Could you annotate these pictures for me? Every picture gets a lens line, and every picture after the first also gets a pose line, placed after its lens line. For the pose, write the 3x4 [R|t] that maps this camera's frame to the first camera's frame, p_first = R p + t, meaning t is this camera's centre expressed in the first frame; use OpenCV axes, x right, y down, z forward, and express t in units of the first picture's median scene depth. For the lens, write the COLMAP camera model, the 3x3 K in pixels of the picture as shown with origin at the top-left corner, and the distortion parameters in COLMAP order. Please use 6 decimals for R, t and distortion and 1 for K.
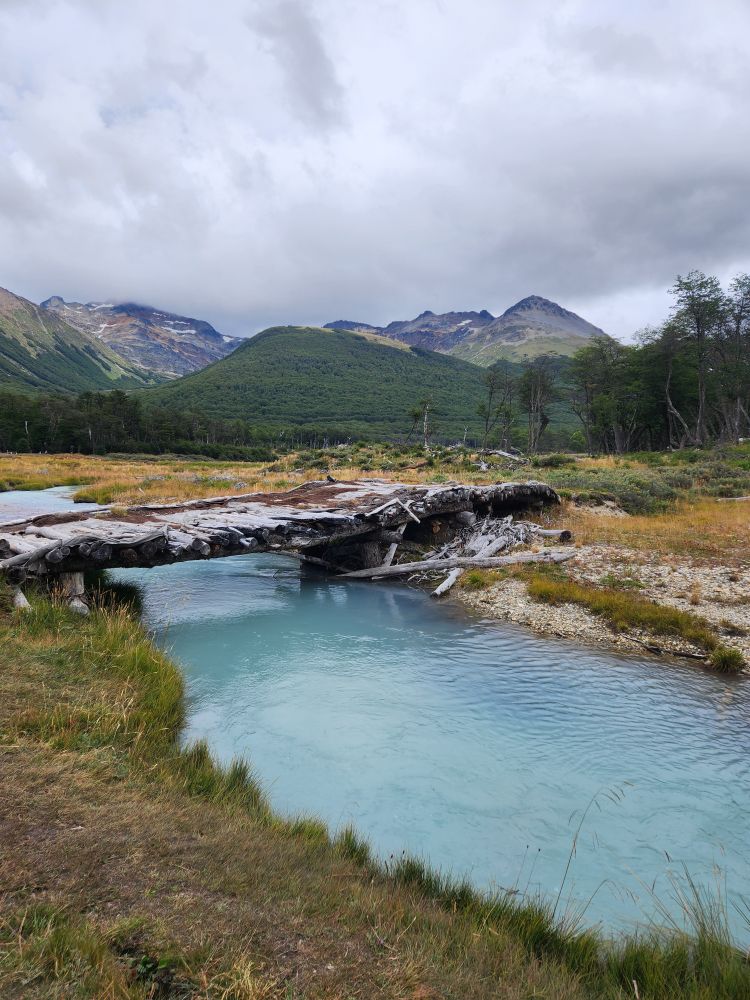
lens RADIAL K [[651.8, 0, 375.0], [0, 651.8, 500.0], [0, 0, 1]] dist [0.046222, -0.003519]
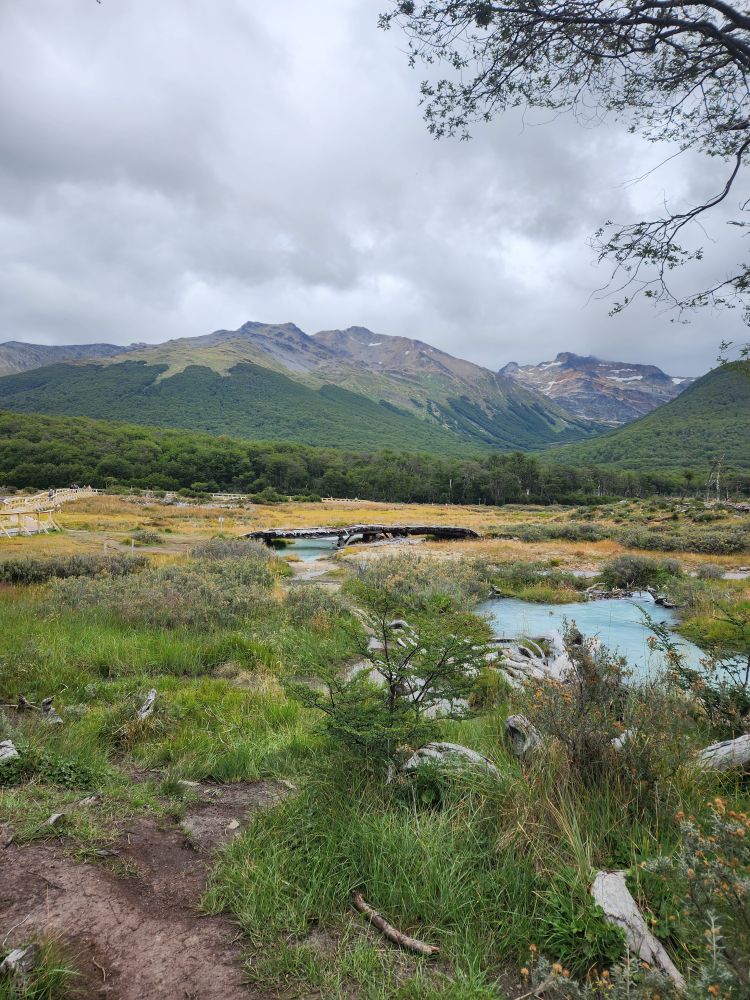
lens RADIAL K [[651.8, 0, 375.0], [0, 651.8, 500.0], [0, 0, 1]] dist [0.046222, -0.003519]
pose [[0.796904, -0.002118, -0.604103, 0.102376], [-0.042731, 0.997291, -0.059866, 0.002409], [0.602593, 0.073522, 0.794654, -0.081219]]
